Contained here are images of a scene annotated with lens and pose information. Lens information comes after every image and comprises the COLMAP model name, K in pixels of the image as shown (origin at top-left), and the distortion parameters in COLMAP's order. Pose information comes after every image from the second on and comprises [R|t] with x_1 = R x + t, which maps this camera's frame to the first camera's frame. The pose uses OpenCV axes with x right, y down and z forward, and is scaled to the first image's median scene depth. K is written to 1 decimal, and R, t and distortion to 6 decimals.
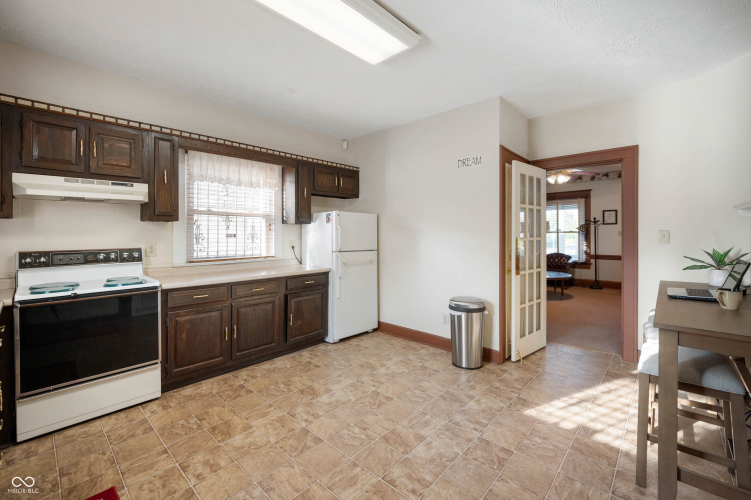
lens RADIAL K [[333.9, 0, 376.5], [0, 333.9, 236.4], [0, 0, 1]] dist [-0.000577, -0.000149]
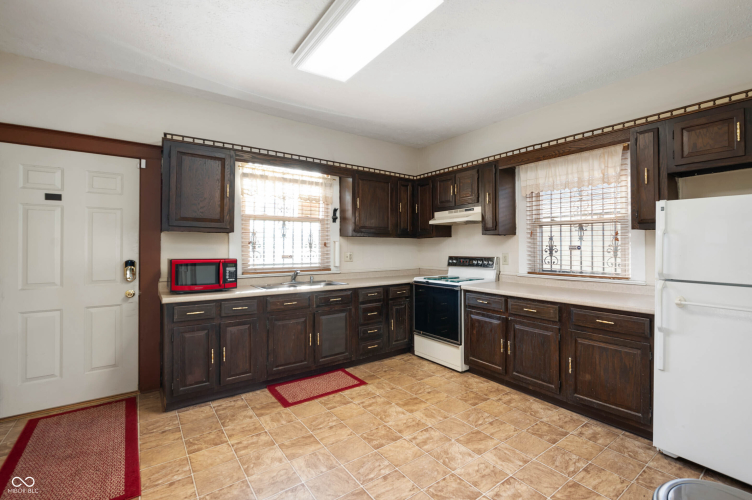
lens RADIAL K [[305.1, 0, 376.0], [0, 305.1, 250.0], [0, 0, 1]] dist [0.000681, 0.000124]
pose [[-0.155723, 0.010381, -0.987746, 0.519701], [-0.009391, 0.999884, 0.011990, -0.001214], [0.987756, 0.011143, -0.155607, 0.791157]]
